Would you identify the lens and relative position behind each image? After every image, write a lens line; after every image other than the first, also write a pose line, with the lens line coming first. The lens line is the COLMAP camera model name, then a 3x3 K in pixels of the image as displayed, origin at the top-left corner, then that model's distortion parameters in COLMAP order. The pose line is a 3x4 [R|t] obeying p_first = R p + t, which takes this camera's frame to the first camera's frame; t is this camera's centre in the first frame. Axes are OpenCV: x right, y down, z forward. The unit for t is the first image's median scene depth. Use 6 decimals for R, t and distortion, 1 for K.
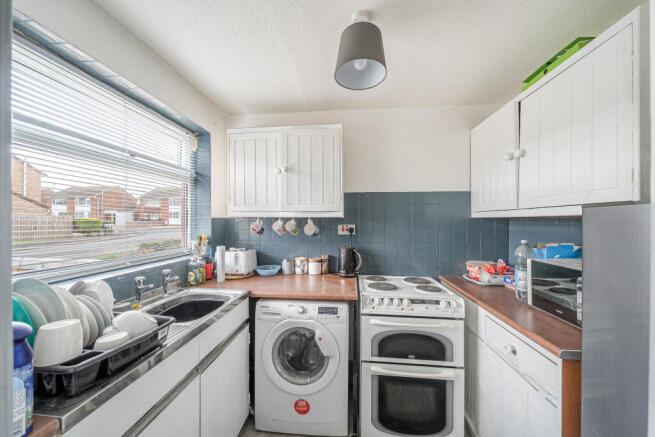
lens RADIAL K [[238.7, 0, 325.4], [0, 238.7, 221.9], [0, 0, 1]] dist [-0.006835, 0.000005]
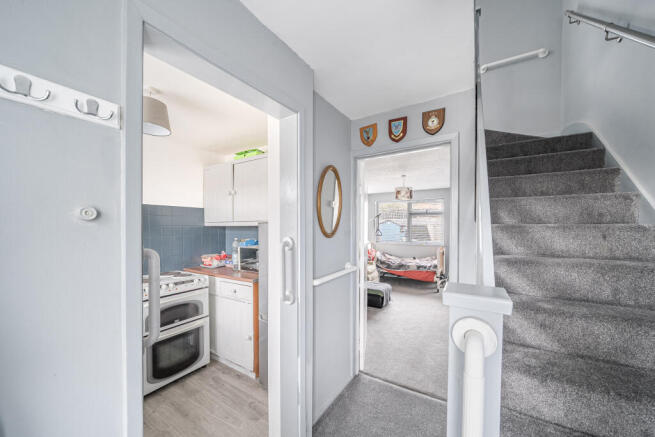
lens RADIAL K [[238.7, 0, 325.4], [0, 238.7, 221.9], [0, 0, 1]] dist [-0.006835, 0.000005]
pose [[0.446558, 0.011605, 0.894679, -0.552378], [0.013955, 0.999704, -0.019933, -0.004659], [-0.894646, 0.021386, 0.446264, -0.494386]]
